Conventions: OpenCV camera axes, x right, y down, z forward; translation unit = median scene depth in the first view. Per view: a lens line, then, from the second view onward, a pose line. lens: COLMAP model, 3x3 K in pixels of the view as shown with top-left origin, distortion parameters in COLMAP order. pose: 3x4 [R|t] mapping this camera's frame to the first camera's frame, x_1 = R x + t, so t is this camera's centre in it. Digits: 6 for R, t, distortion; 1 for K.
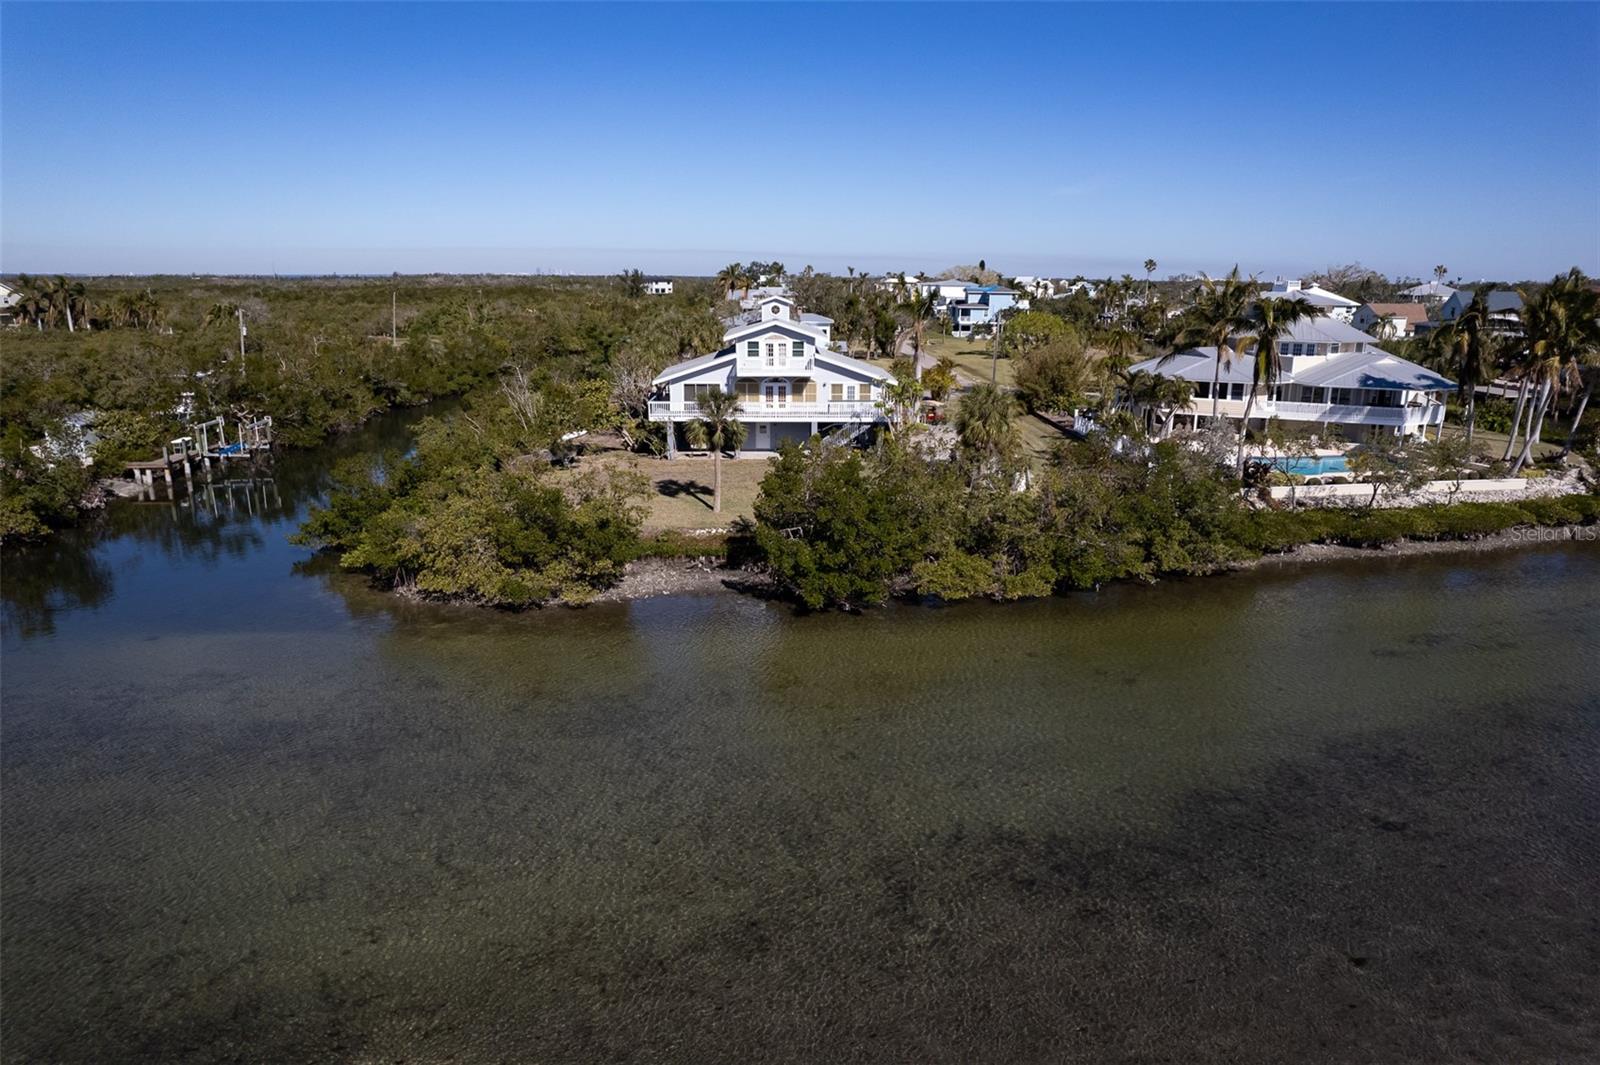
lens RADIAL K [[1025.5, 0, 811.2], [0, 1025.5, 537.3], [0, 0, 1]] dist [-0.078347, 0.071360]
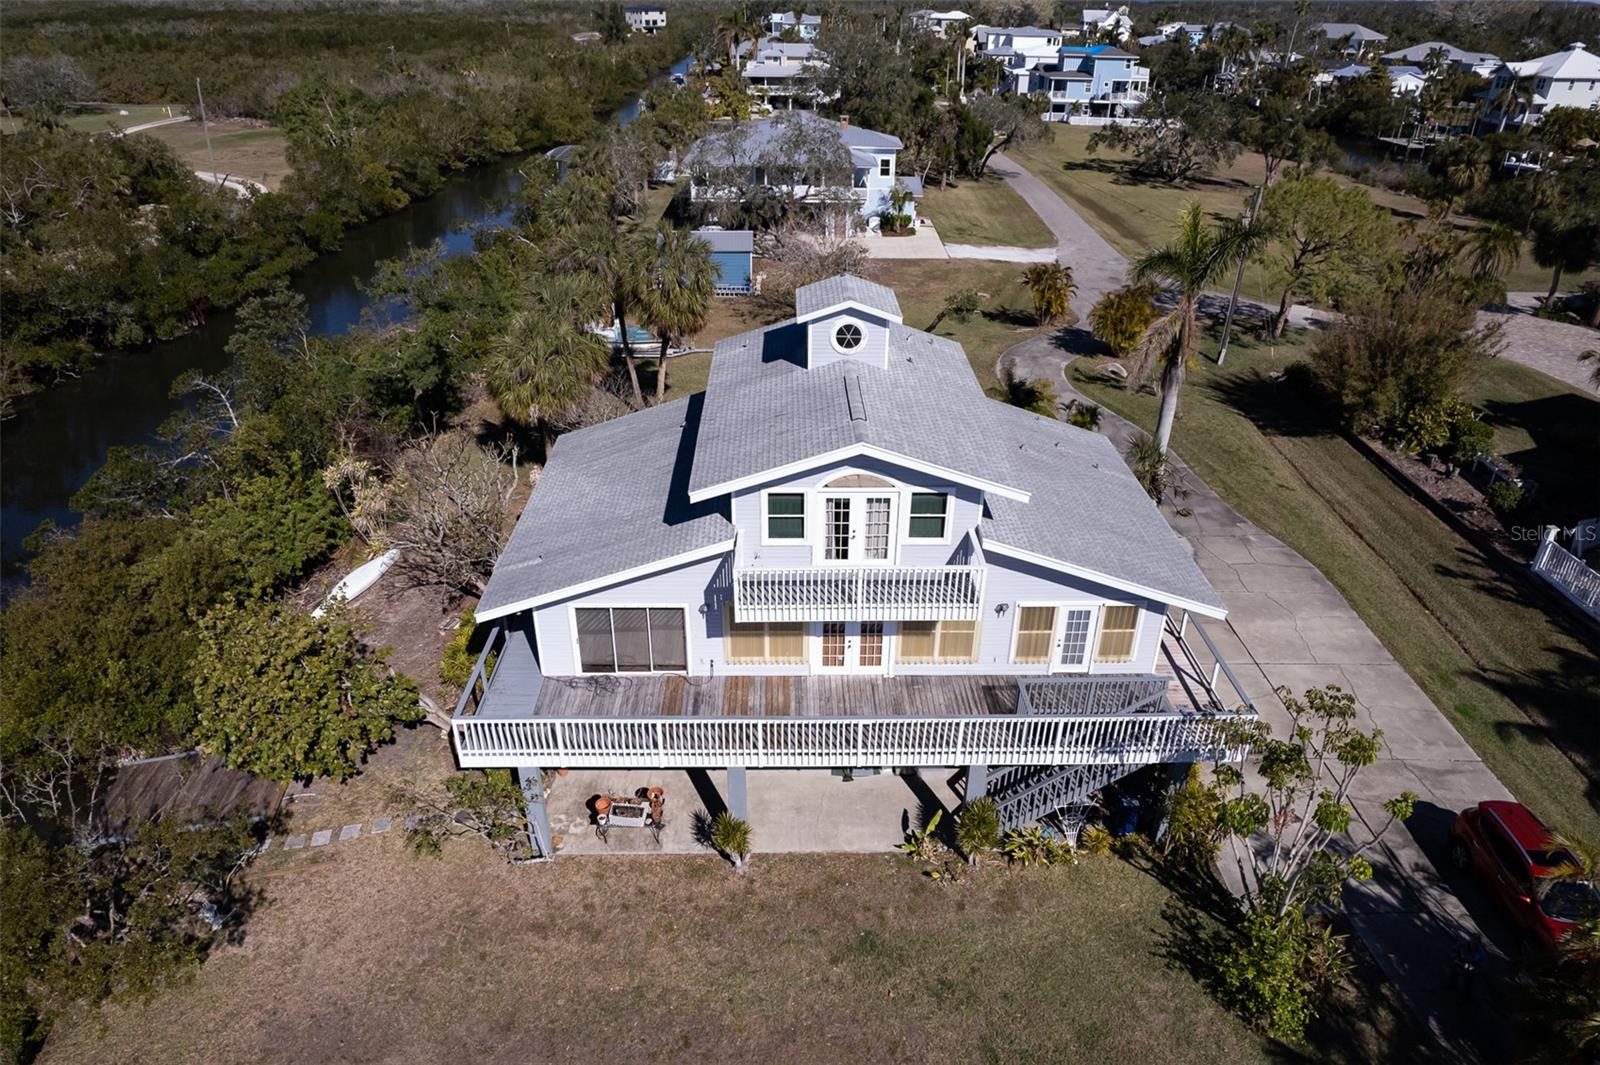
lens RADIAL K [[1025.5, 0, 808.9], [0, 1025.5, 539.5], [0, 0, 1]] dist [-0.078347, 0.071360]
pose [[0.999901, 0.009538, -0.010347, -0.045773], [-0.006698, 0.969214, 0.246129, -0.250912], [0.012377, -0.246035, 0.969182, 0.683260]]
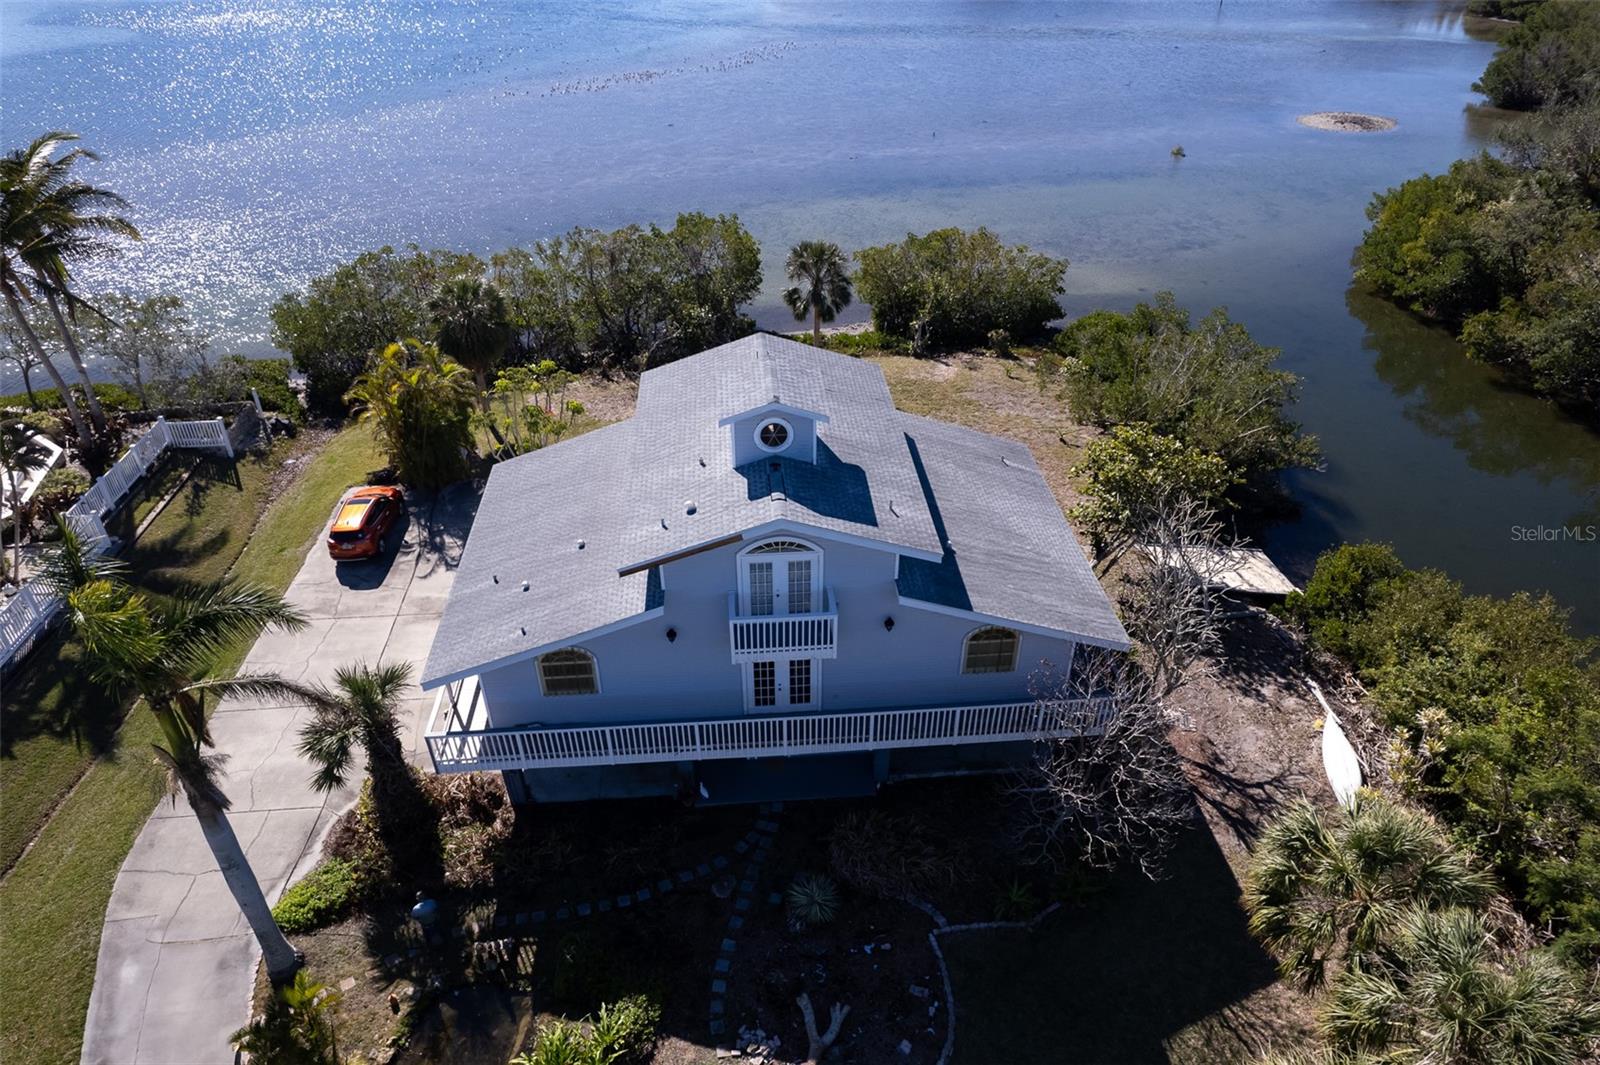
lens RADIAL K [[1025.5, 0, 807.3], [0, 1025.5, 538.0], [0, 0, 1]] dist [-0.078347, 0.071360]
pose [[-0.998937, 0.017643, -0.042589, -0.033110], [-0.020409, 0.659120, 0.751761, -0.467712], [0.041335, 0.751831, -0.658059, 1.314110]]
